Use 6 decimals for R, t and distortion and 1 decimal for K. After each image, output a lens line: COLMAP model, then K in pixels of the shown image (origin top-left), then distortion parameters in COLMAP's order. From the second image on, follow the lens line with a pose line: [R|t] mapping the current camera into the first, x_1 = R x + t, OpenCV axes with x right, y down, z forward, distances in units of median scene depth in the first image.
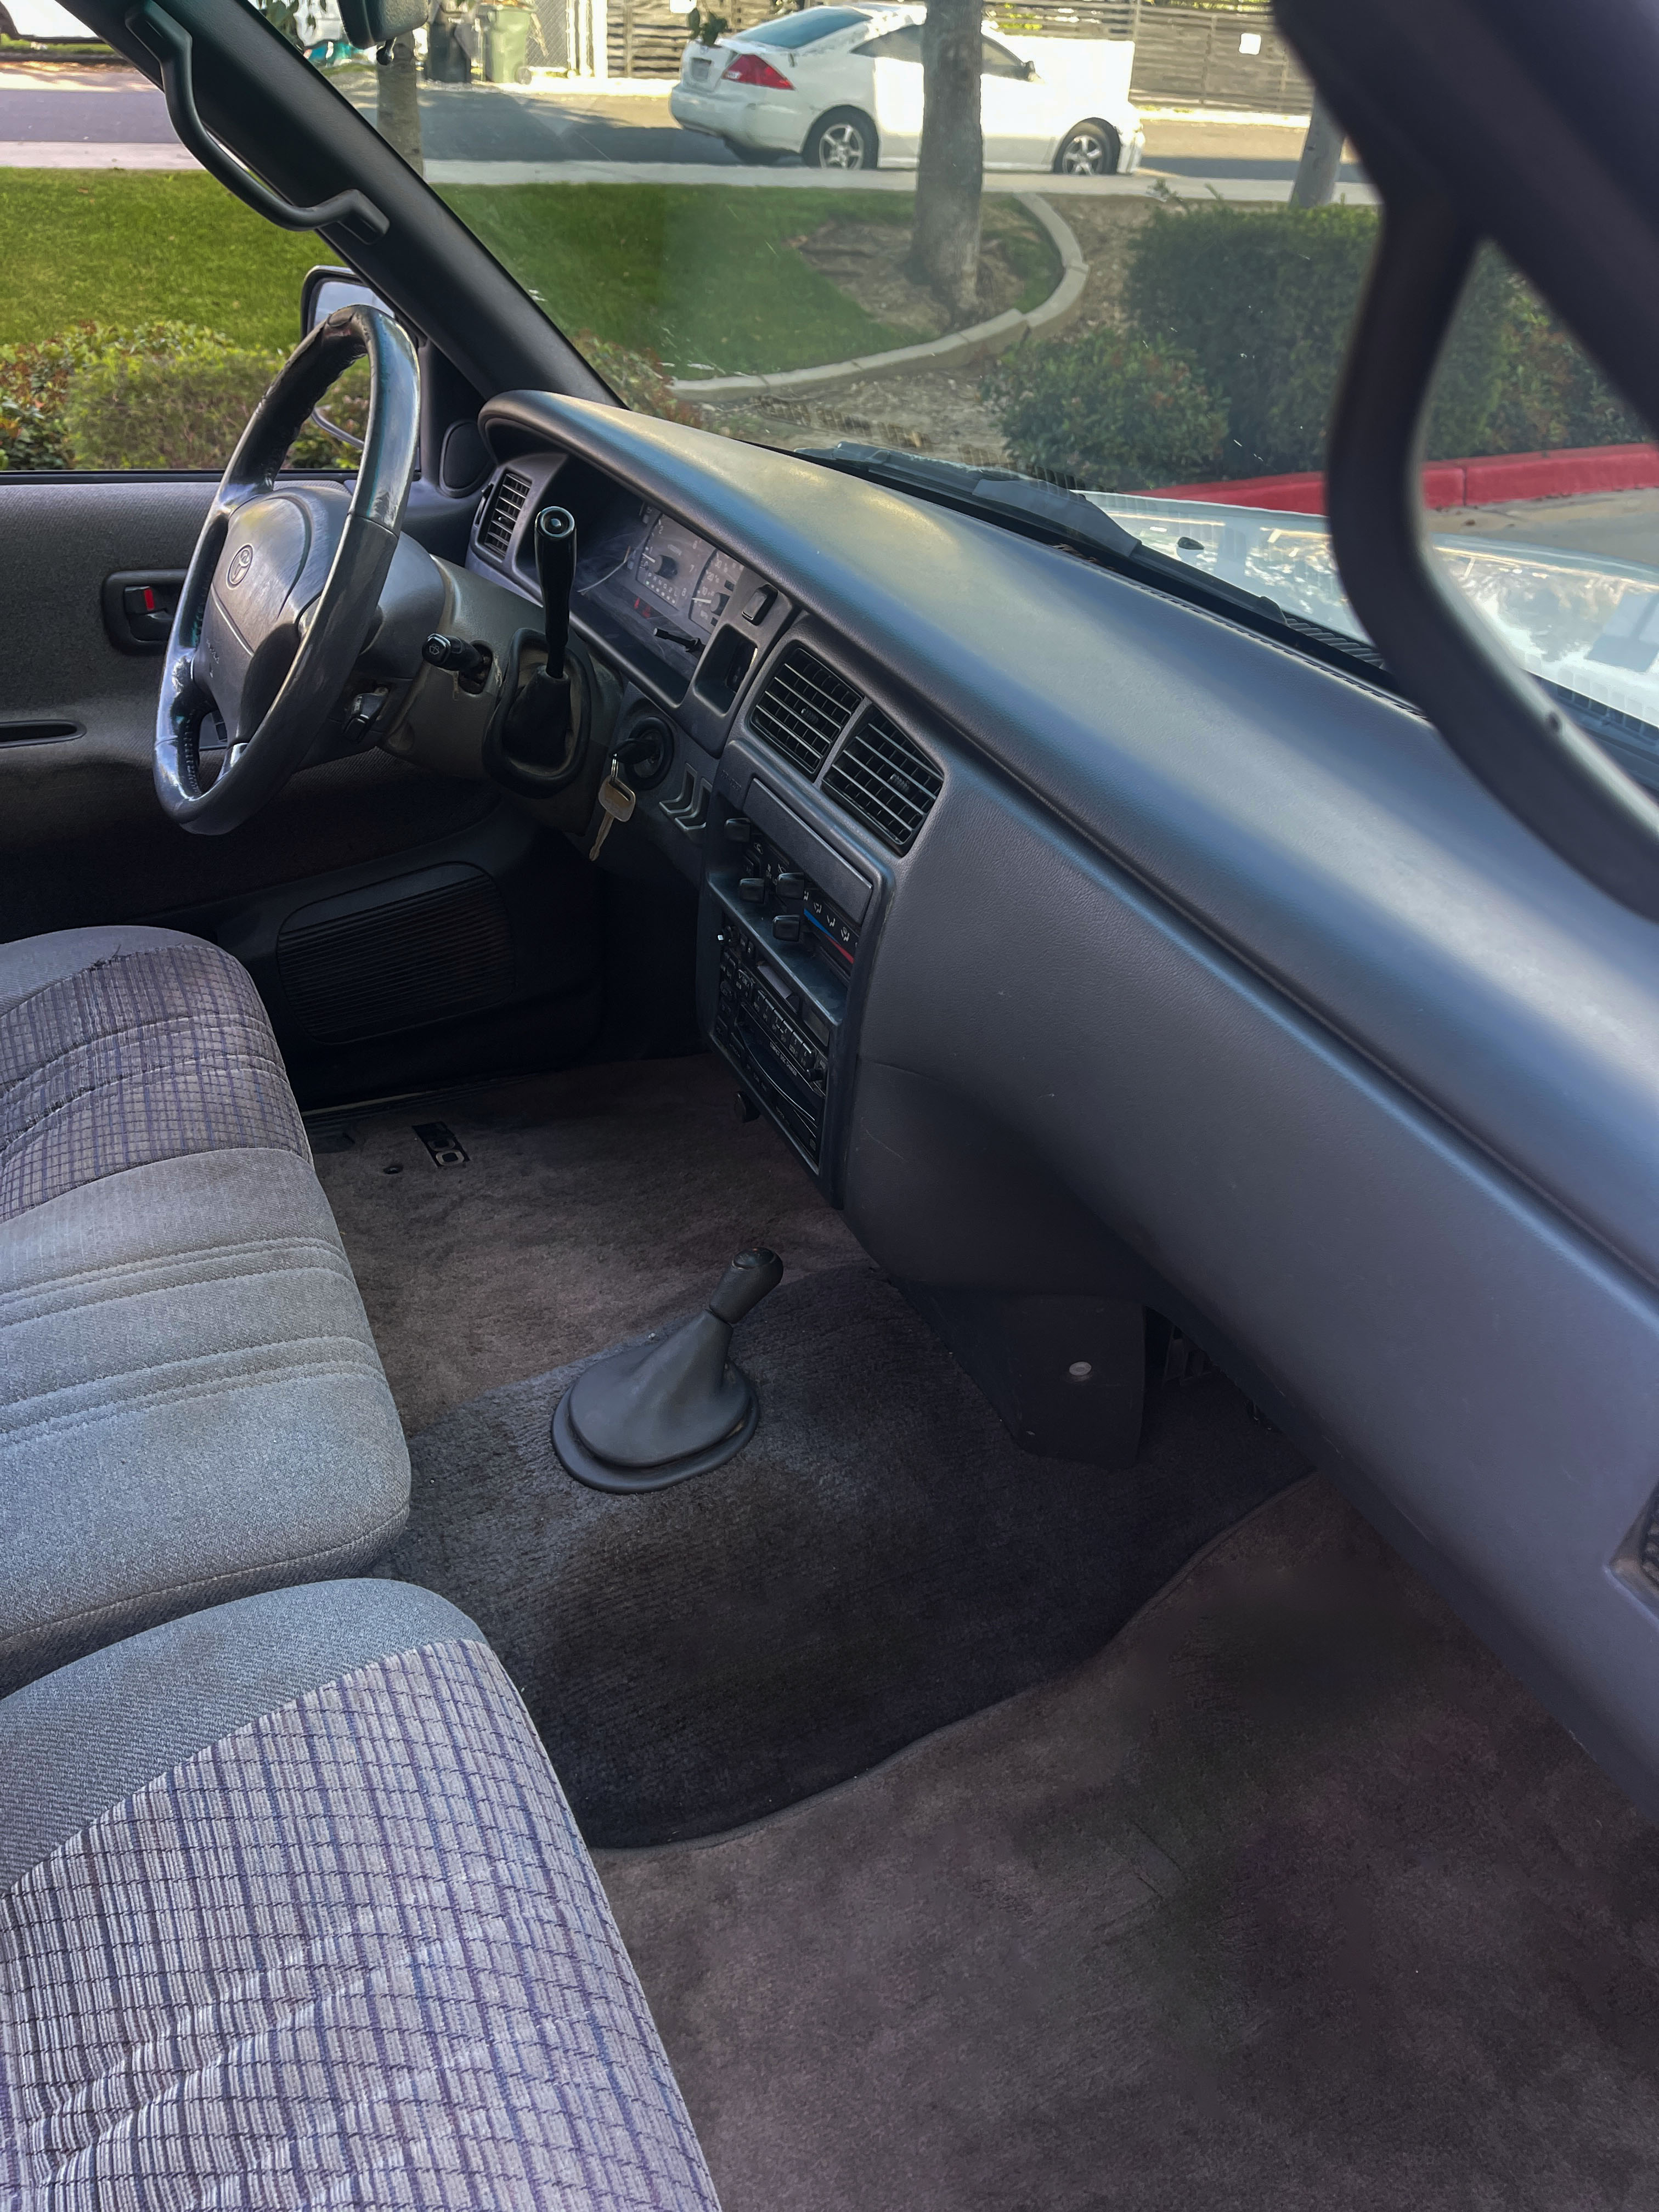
lens RADIAL K [[1635.0, 0, 829.5], [0, 1635.0, 1106.0], [0, 0, 1]] dist [0.002116, -0.075105]
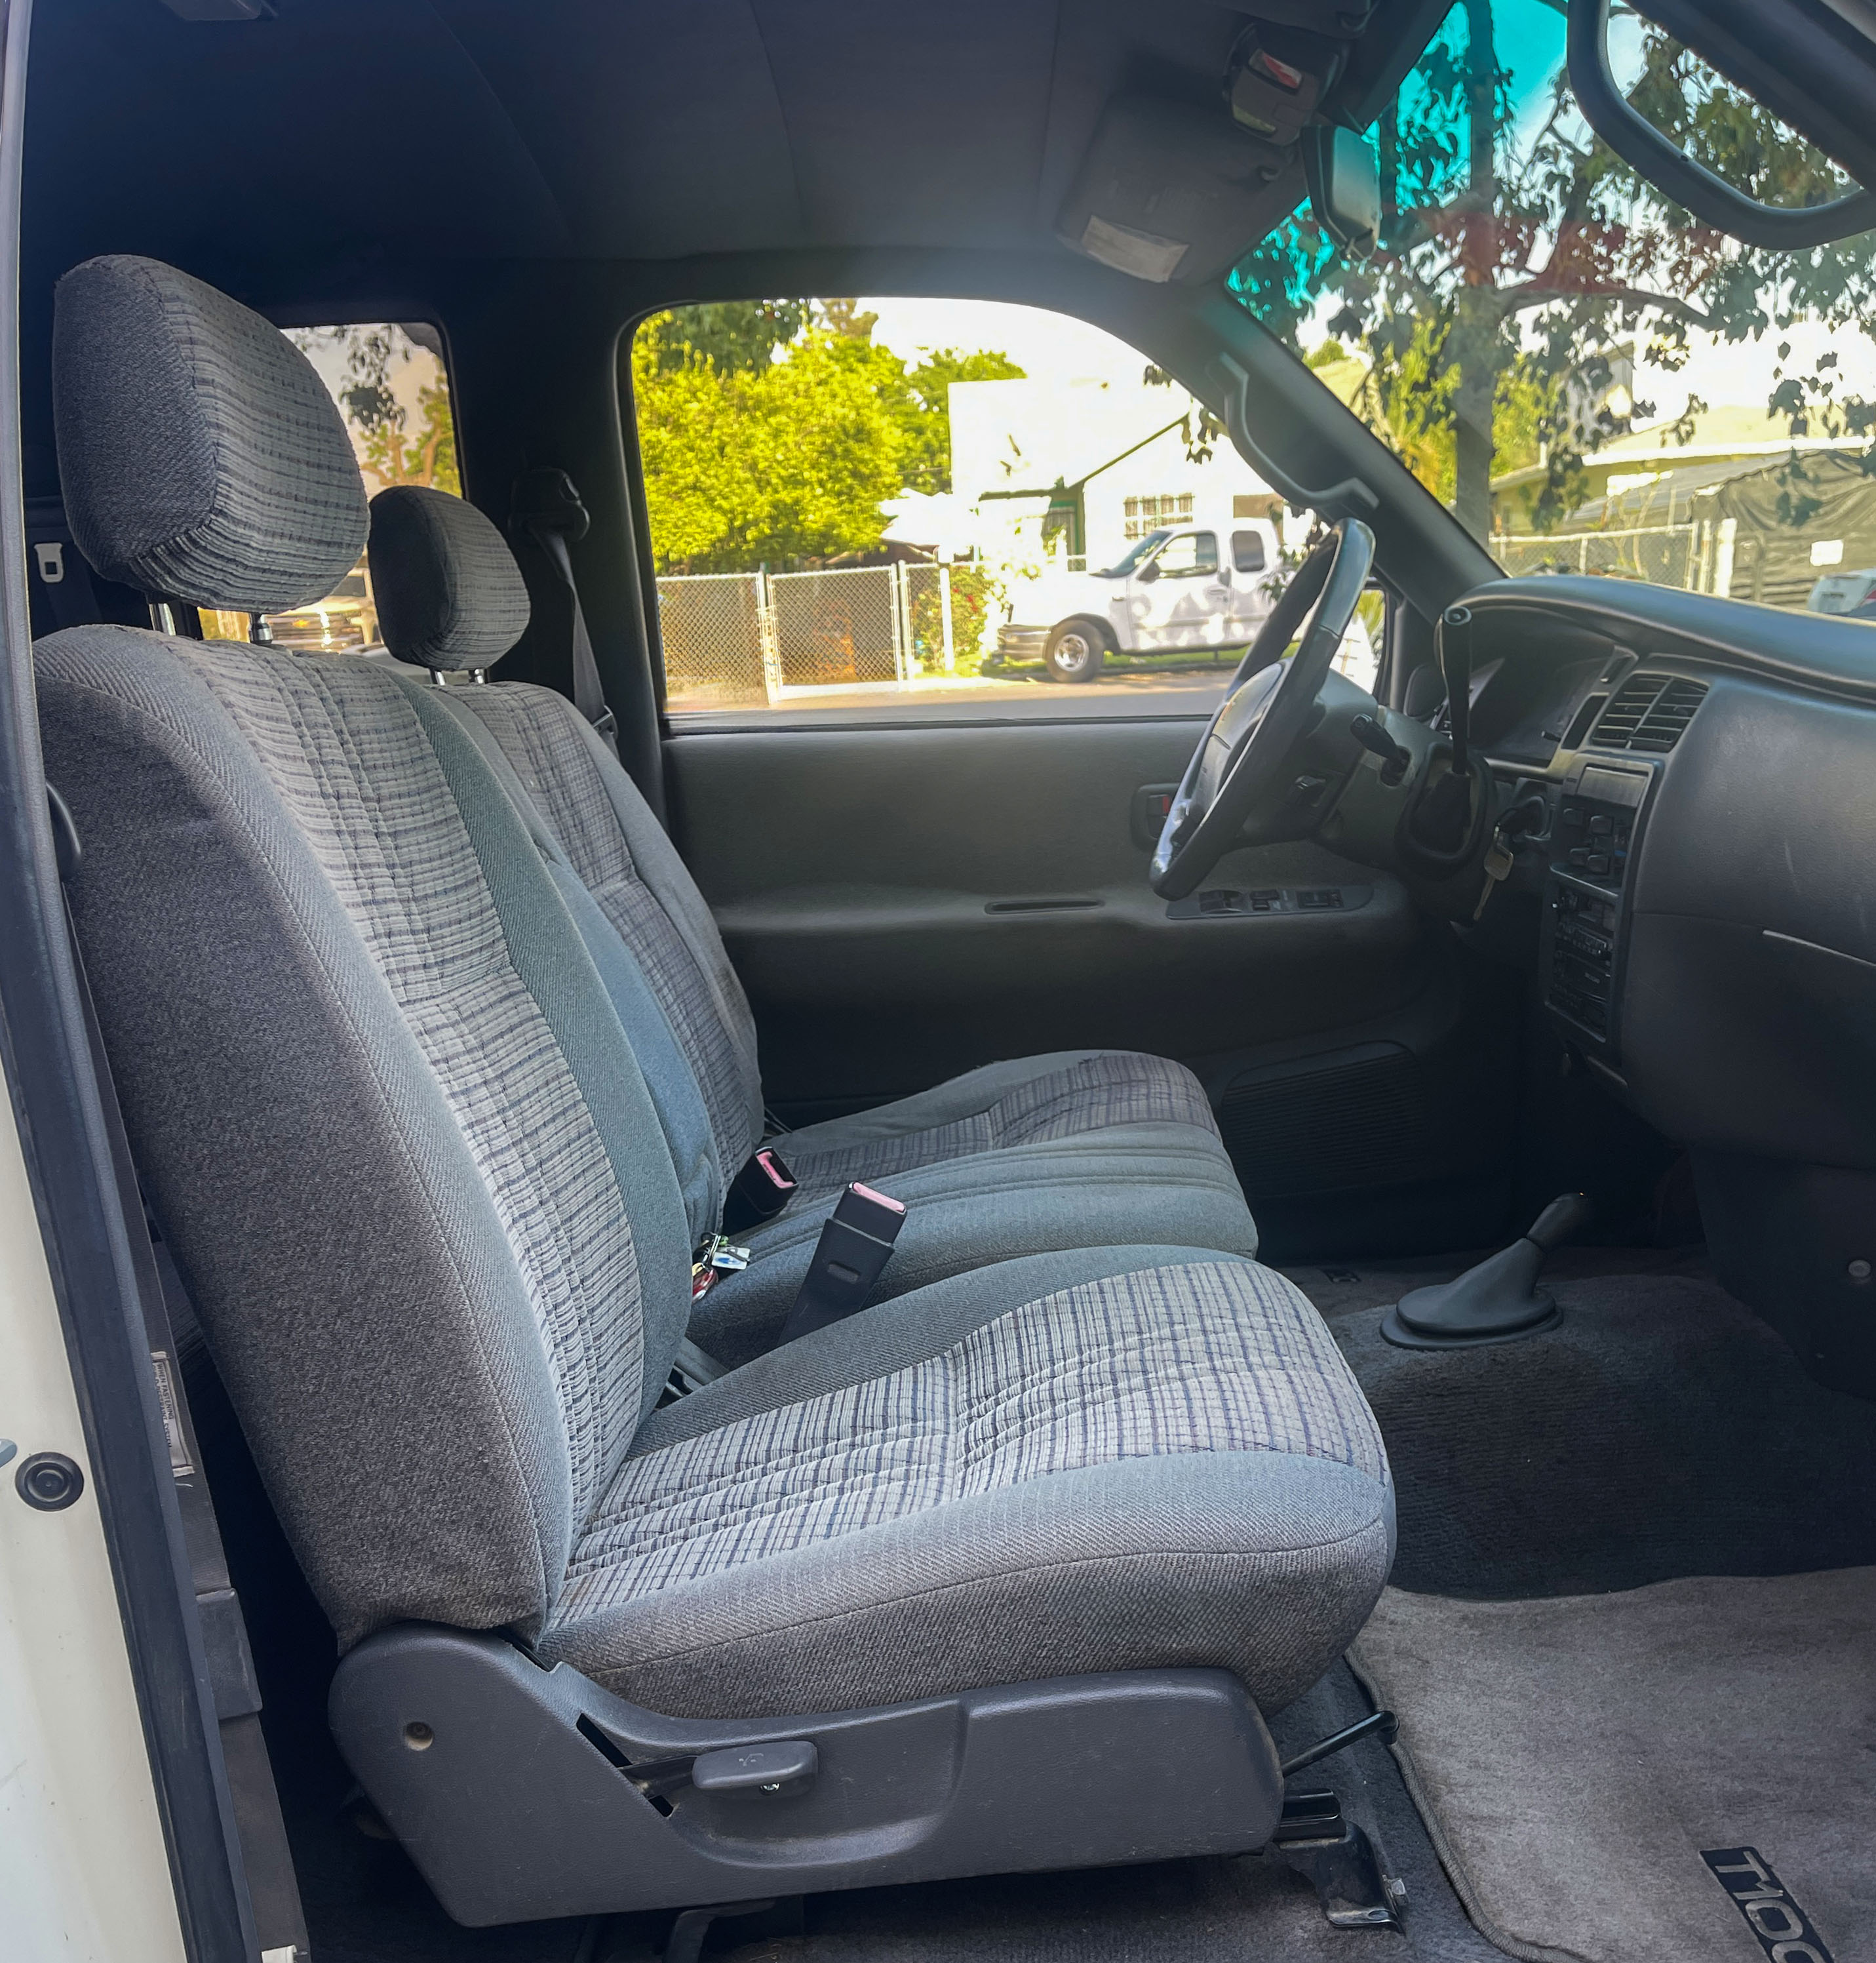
lens RADIAL K [[1562.6, 0, 938.0], [0, 1562.6, 981.5], [0, 0, 1]] dist [0.061184, 0.001346]
pose [[0.868038, 0.052920, -0.493669, 0.113718], [-0.182027, 0.958990, -0.217265, 0.275557], [0.461926, 0.278455, 0.842073, -0.225815]]
